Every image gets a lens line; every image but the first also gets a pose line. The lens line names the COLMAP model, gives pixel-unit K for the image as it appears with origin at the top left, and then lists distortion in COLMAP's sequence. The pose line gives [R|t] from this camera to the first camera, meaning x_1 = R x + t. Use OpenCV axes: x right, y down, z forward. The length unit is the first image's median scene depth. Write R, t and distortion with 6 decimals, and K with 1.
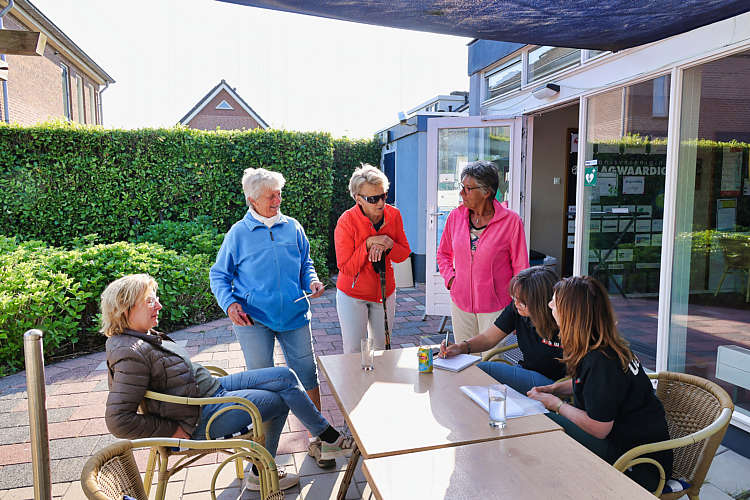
lens RADIAL K [[540.0, 0, 375.0], [0, 540.0, 250.0], [0, 0, 1]] dist [0.009934, 0.000830]
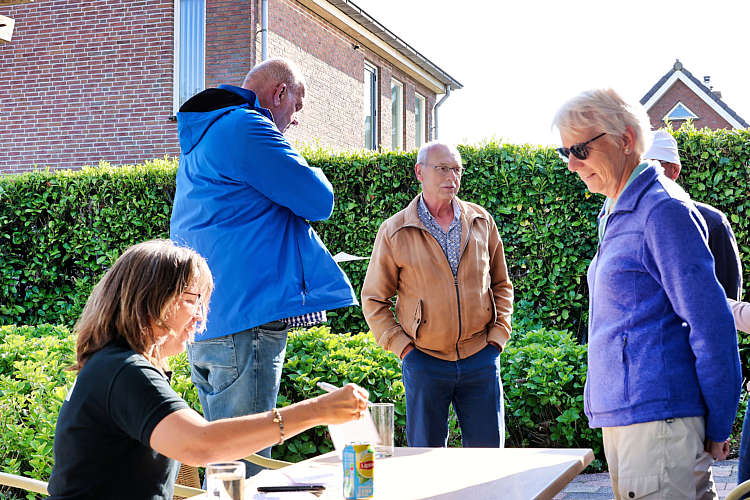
lens RADIAL K [[1146.9, 0, 375.0], [0, 1146.9, 250.0], [0, 0, 1]] dist [-0.026244, -0.093489]
pose [[0.838263, -0.031267, -0.544368, 0.164076], [-0.051715, 0.989295, -0.136457, 0.044485], [0.542808, 0.142539, 0.827673, 0.000689]]
